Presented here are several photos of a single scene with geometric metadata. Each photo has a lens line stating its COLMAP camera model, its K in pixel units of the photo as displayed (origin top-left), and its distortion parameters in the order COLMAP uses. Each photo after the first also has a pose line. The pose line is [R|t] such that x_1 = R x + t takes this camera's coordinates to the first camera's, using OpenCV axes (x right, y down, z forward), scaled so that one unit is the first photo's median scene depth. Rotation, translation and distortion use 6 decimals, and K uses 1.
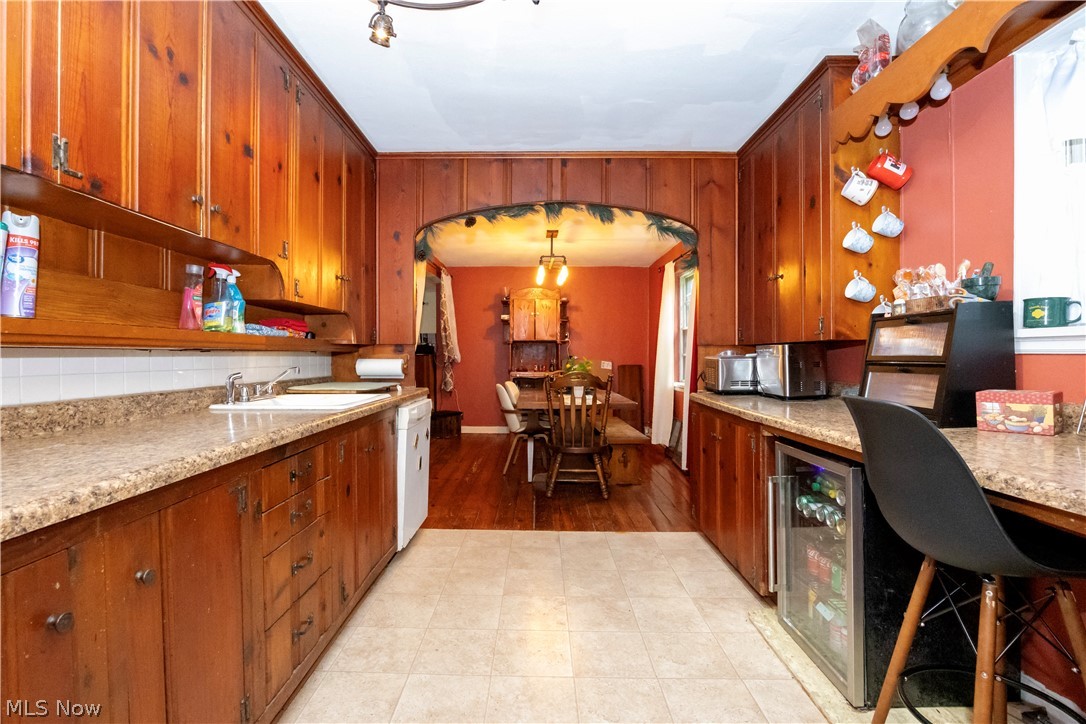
lens RADIAL K [[493.9, 0, 543.4], [0, 493.9, 357.4], [0, 0, 1]] dist [-0.022934, 0.001127]
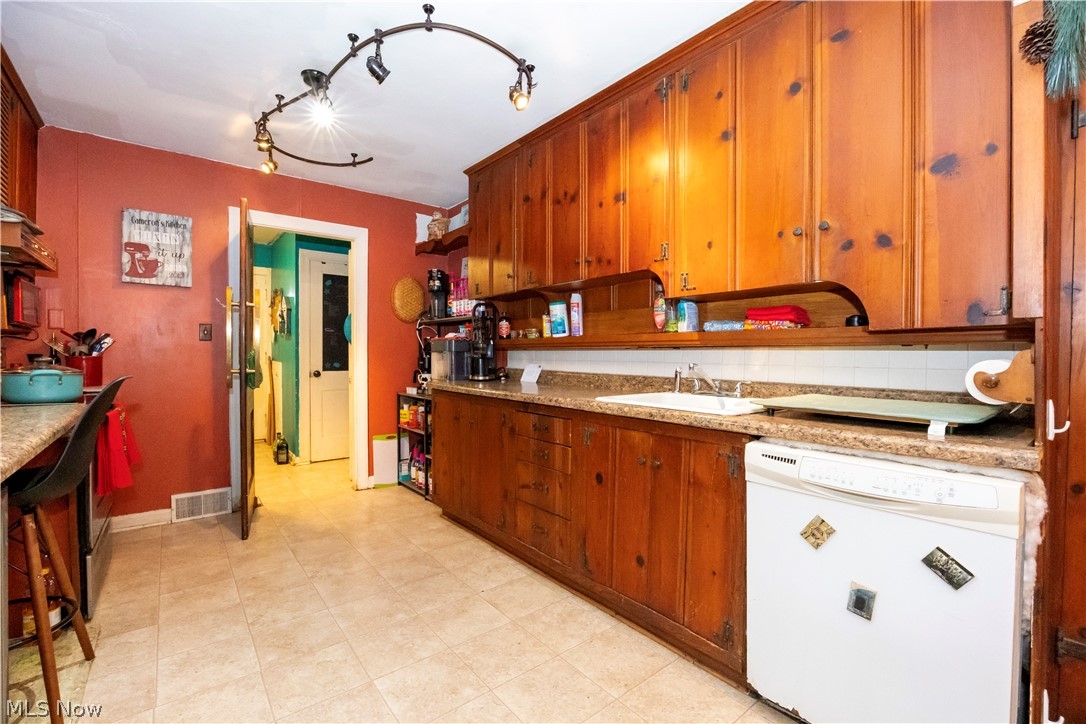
lens RADIAL K [[493.9, 0, 544.3], [0, 493.9, 359.1], [0, 0, 1]] dist [-0.022934, 0.001127]
pose [[-0.792290, 0.007538, -0.610099, 0.380880], [-0.004614, 0.999821, 0.018345, -0.007613], [0.610128, 0.017349, -0.792113, 1.959157]]
